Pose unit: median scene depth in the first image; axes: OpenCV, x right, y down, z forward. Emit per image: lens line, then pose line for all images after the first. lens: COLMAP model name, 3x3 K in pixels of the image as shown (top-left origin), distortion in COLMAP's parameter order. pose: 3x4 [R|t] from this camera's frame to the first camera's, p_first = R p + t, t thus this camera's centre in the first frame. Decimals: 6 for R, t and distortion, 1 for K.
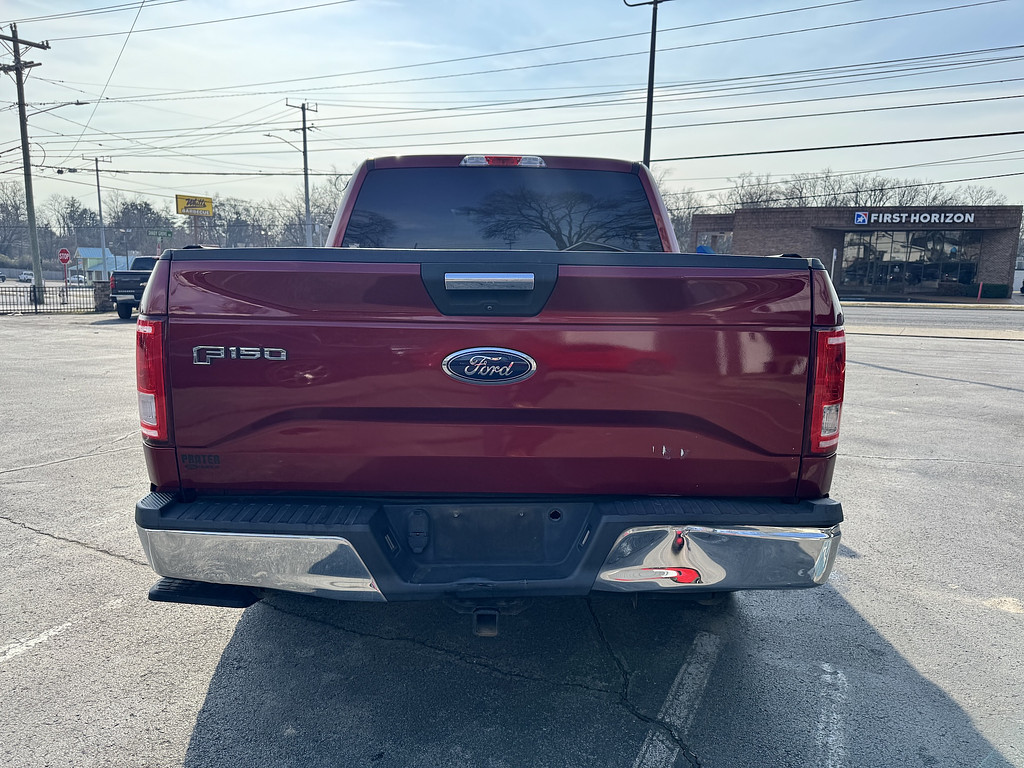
lens RADIAL K [[727.6, 0, 505.9], [0, 727.6, 382.8], [0, 0, 1]] dist [0.016630, -0.017594]
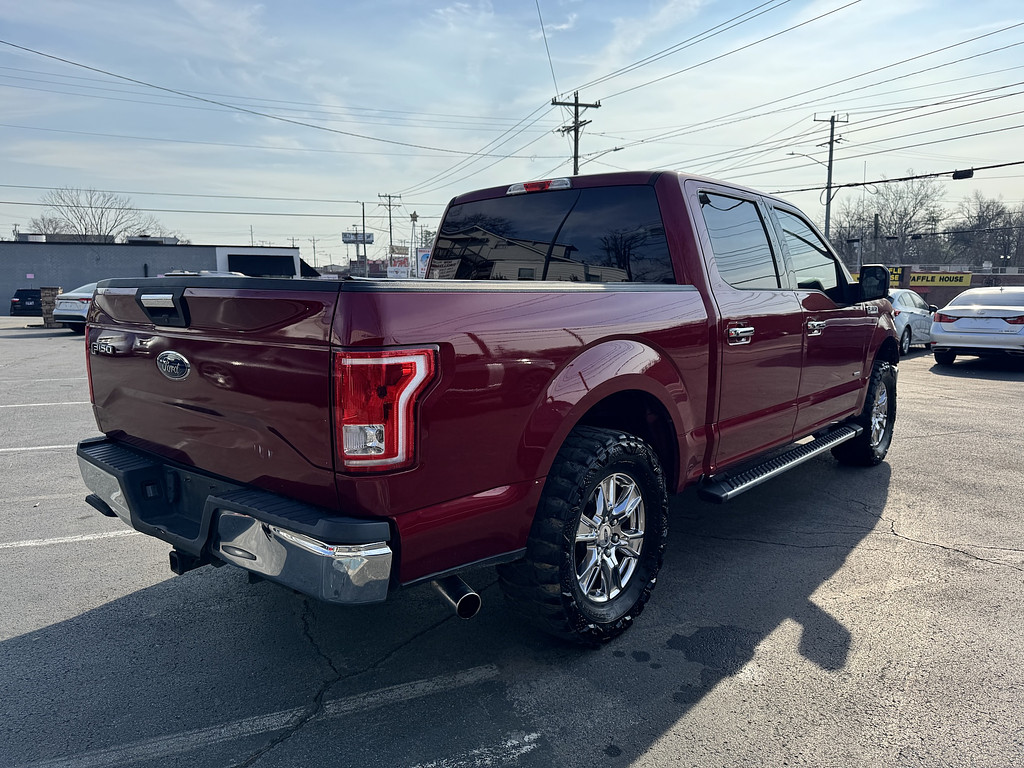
lens RADIAL K [[727.6, 0, 515.3], [0, 727.6, 385.6], [0, 0, 1]] dist [0.016630, -0.017594]
pose [[0.765418, 0.071353, -0.639566, 0.064757], [-0.085784, 0.996278, 0.008485, -0.002677], [0.637791, 0.048370, 0.768689, 0.019134]]
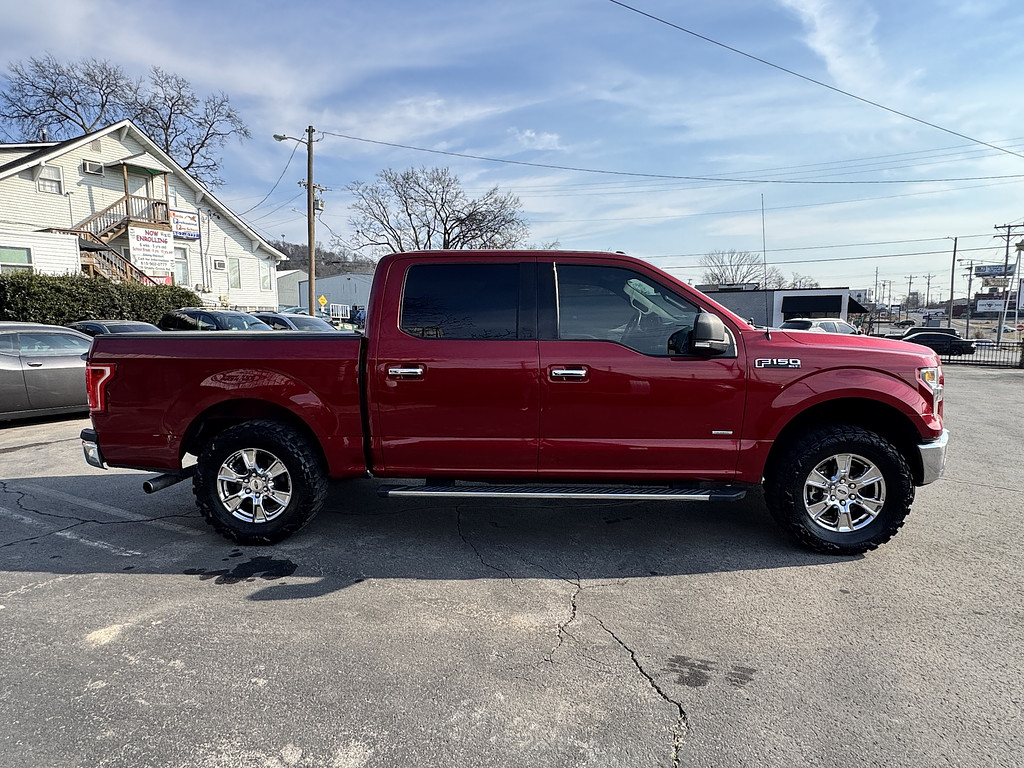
lens RADIAL K [[585.5, 0, 509.6], [0, 585.5, 384.0], [0, 0, 1]] dist [-0.003018, -0.001002]
pose [[-0.044912, 0.086984, -0.995197, 0.123066], [-0.142210, 0.985500, 0.092555, -0.020152], [0.988817, 0.145684, -0.031890, 0.128951]]
